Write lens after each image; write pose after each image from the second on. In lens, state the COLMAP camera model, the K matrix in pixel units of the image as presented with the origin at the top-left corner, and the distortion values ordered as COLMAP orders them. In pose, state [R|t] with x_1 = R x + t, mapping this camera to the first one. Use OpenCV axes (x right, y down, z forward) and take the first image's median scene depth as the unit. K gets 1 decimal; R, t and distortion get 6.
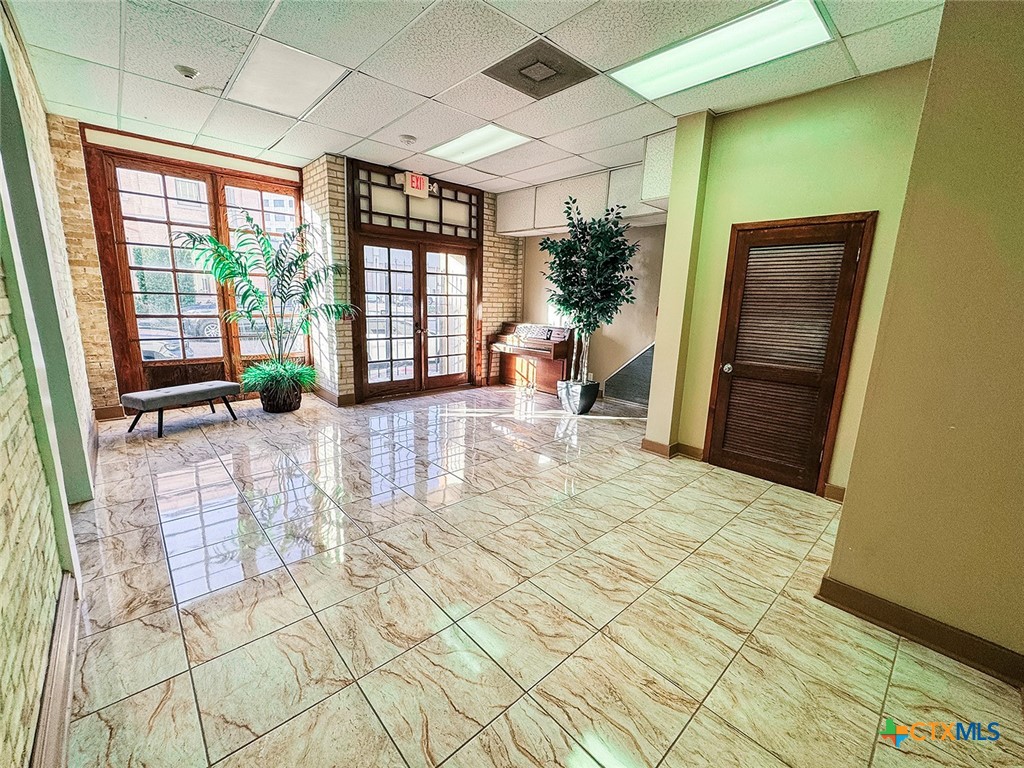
lens RADIAL K [[413.5, 0, 510.7], [0, 413.5, 381.7], [0, 0, 1]] dist [-0.004139, -0.000031]
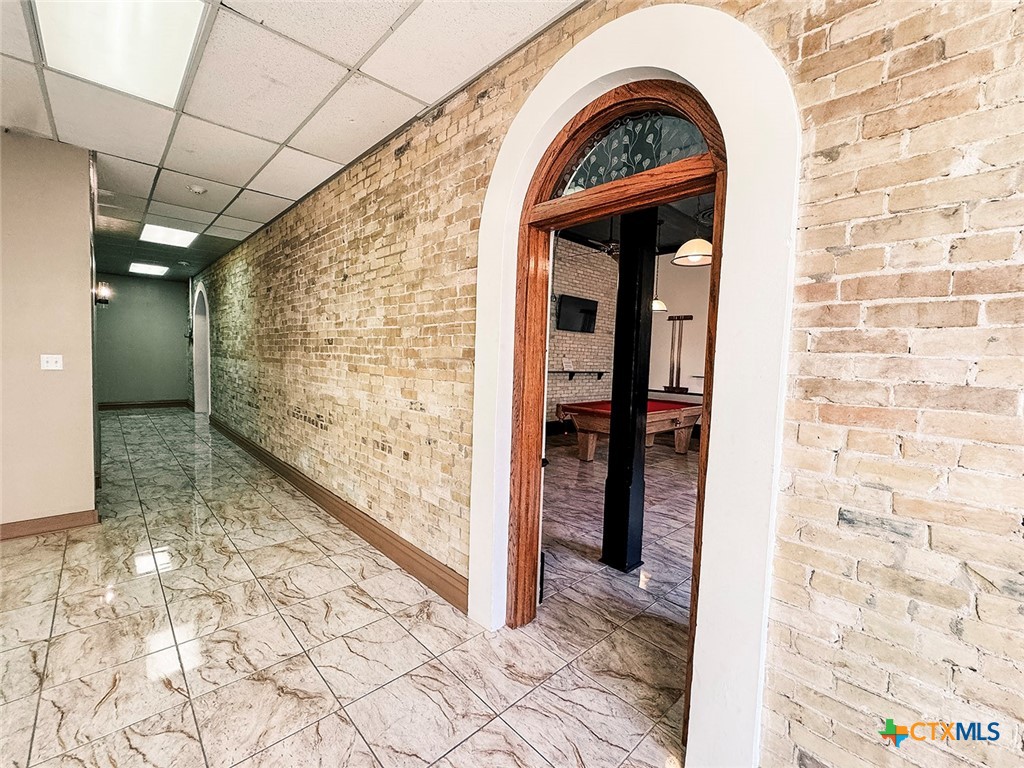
lens RADIAL K [[435.1, 0, 507.6], [0, 435.1, 381.9], [0, 0, 1]] dist [0.000204, 0.000031]
pose [[-0.997838, -0.065506, -0.005414, -0.658995], [-0.064684, 0.964012, 0.257869, -0.283620], [-0.011673, 0.257661, -0.966165, 1.230431]]
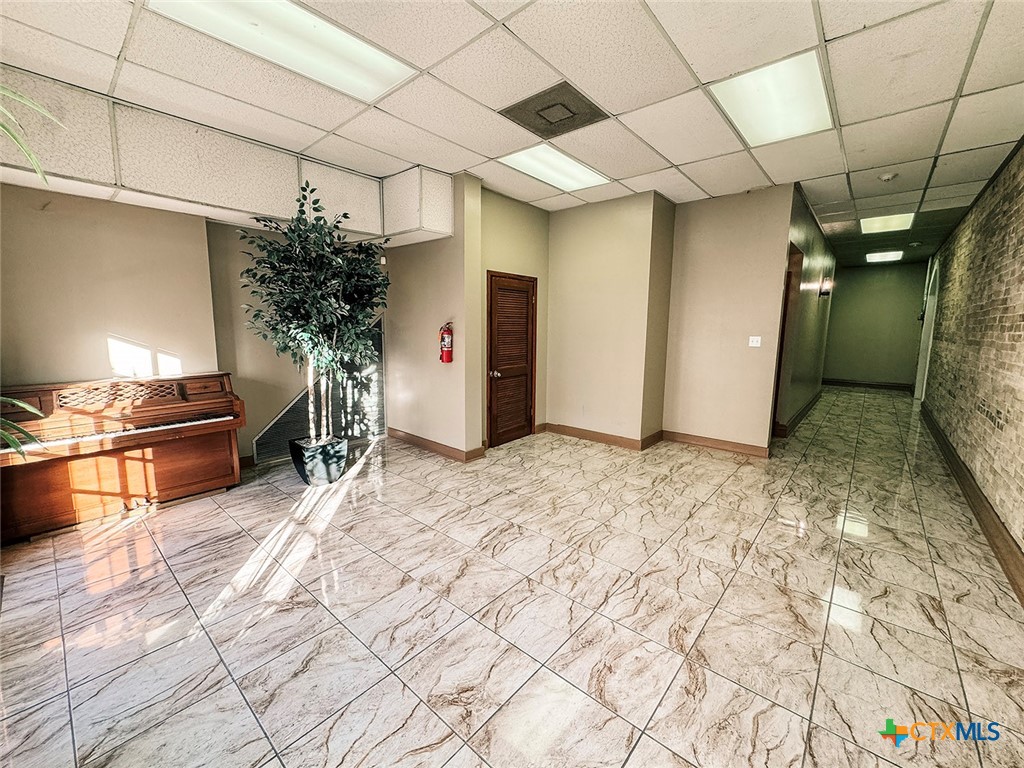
lens RADIAL K [[413.5, 0, 508.2], [0, 413.5, 382.4], [0, 0, 1]] dist [-0.004139, -0.000031]
pose [[-0.092207, -0.167495, 0.981551, -0.953124], [0.190416, 0.964593, 0.182489, -0.283671], [-0.977363, 0.203730, -0.057049, 1.192743]]
